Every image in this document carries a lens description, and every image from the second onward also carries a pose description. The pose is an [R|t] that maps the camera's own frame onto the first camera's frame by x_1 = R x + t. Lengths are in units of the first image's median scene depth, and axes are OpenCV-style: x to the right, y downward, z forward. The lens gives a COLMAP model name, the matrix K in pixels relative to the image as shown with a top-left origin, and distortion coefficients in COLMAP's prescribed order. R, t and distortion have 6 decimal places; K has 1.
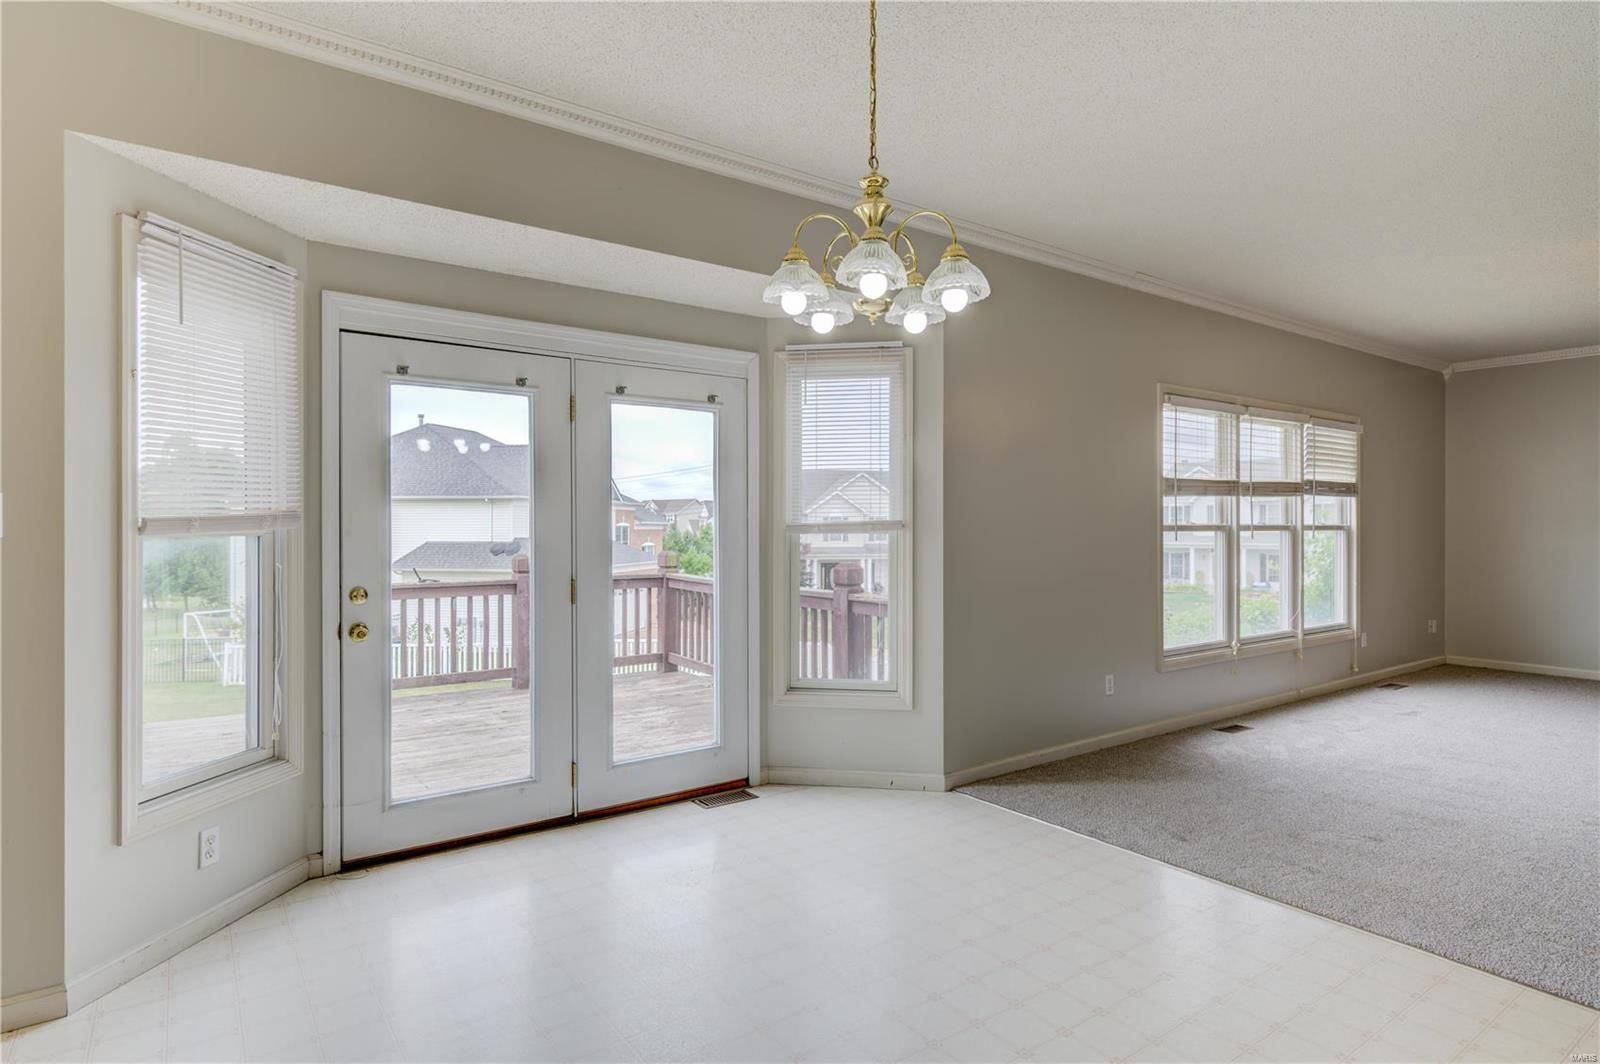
lens RADIAL K [[848.3, 0, 800.0], [0, 848.3, 532.0], [0, 0, 1]] dist [-0.005128, -0.000304]
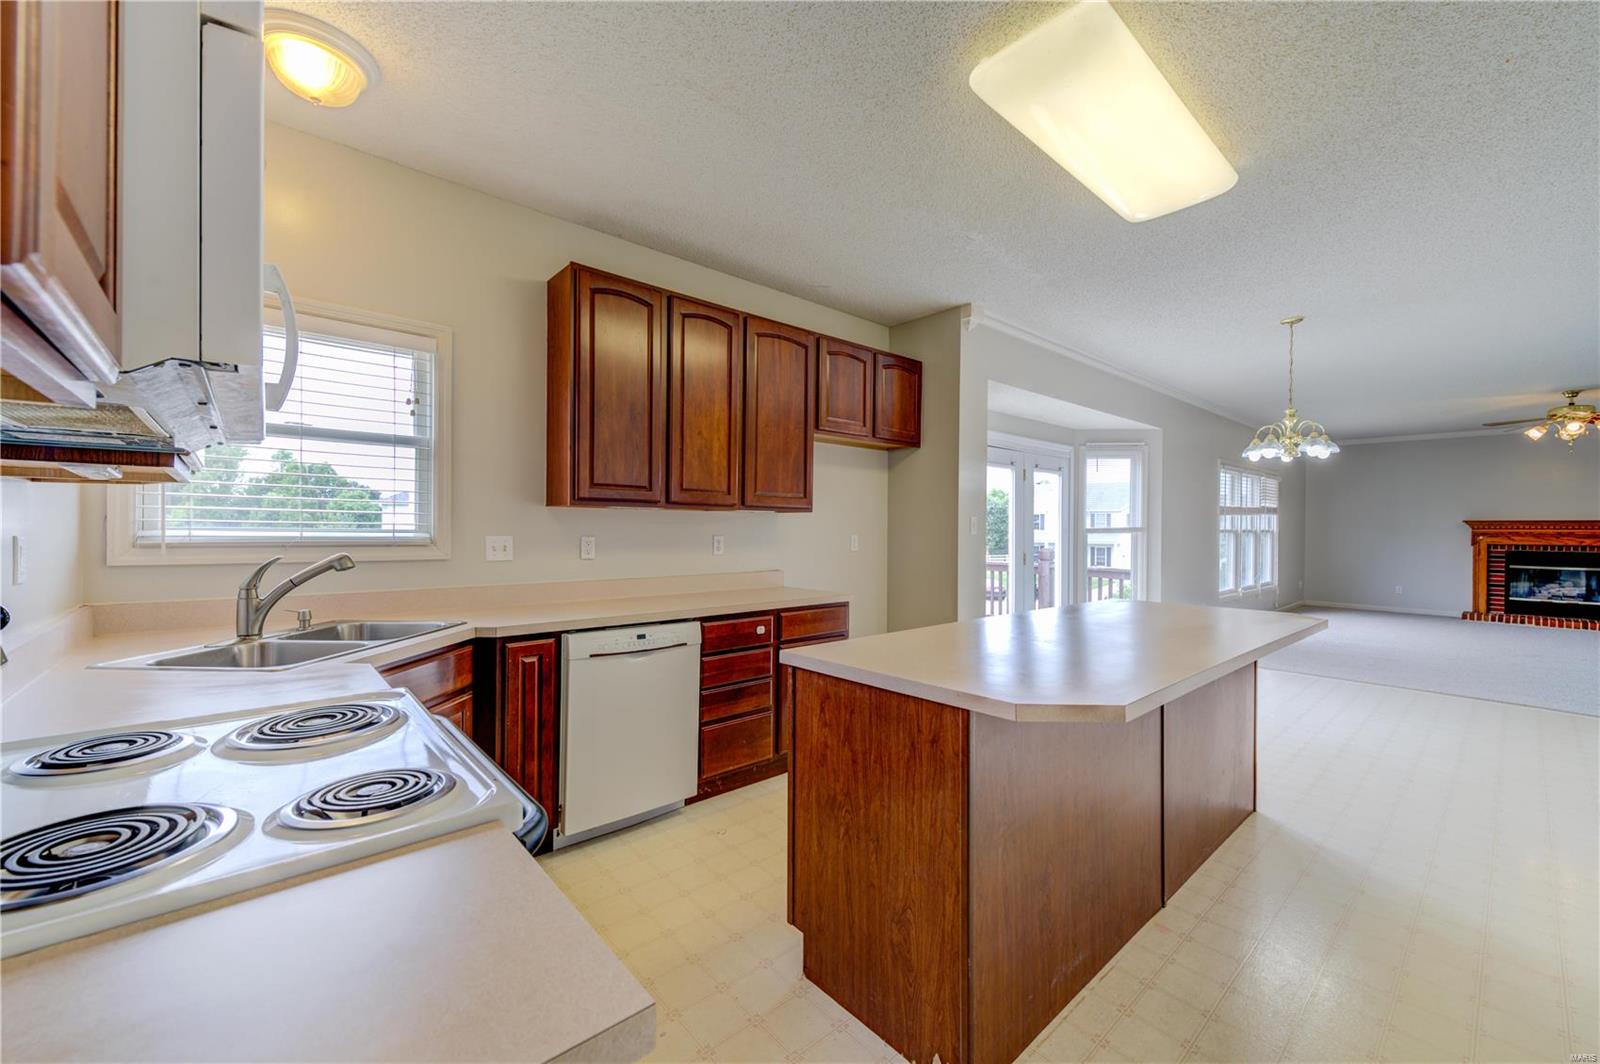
lens RADIAL K [[625.0, 0, 795.2], [0, 625.0, 532.2], [0, 0, 1]] dist [0.001447, 0.000246]
pose [[0.995142, 0.002212, 0.098427, -0.919966], [-0.002060, 0.999997, -0.001650, 0.002687], [-0.098430, 0.001439, 0.995143, -0.474203]]
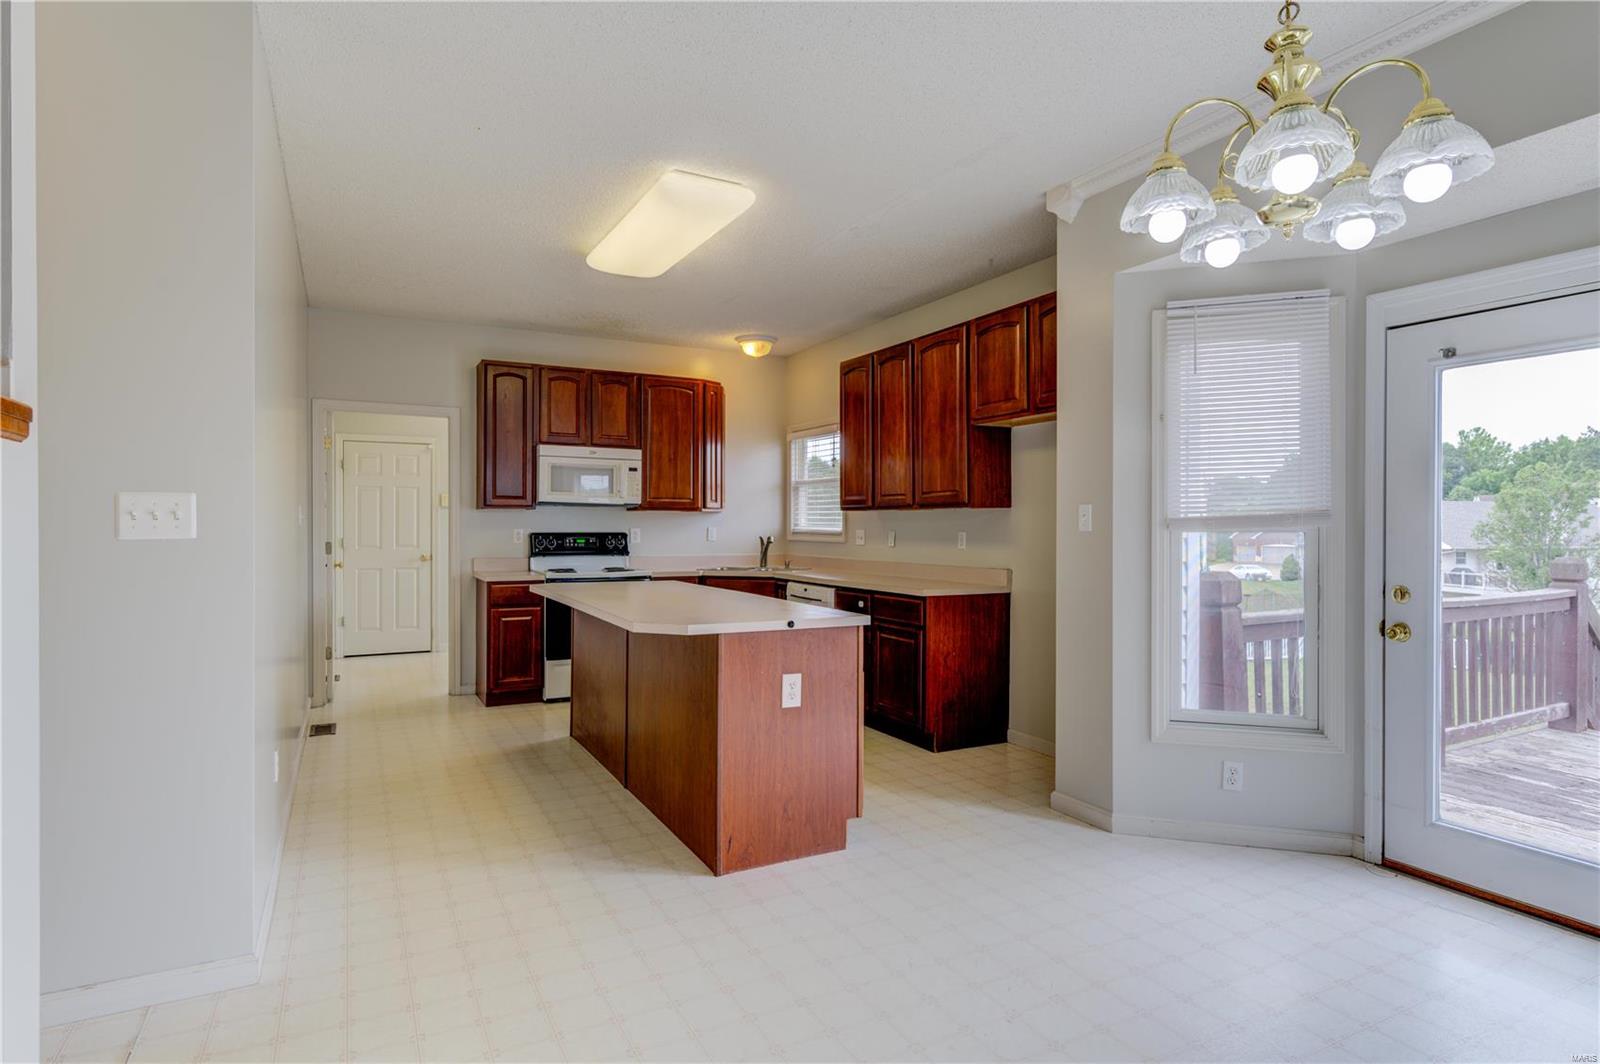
lens RADIAL K [[857.2, 0, 800.0], [0, 857.2, 532.0], [0, 0, 1]] dist [0.003924, -0.000195]
pose [[-0.133279, 0.003848, -0.991071, 0.565695], [-0.007685, 0.999958, 0.004916, 0.003333], [0.991049, 0.008271, -0.133244, 0.446105]]
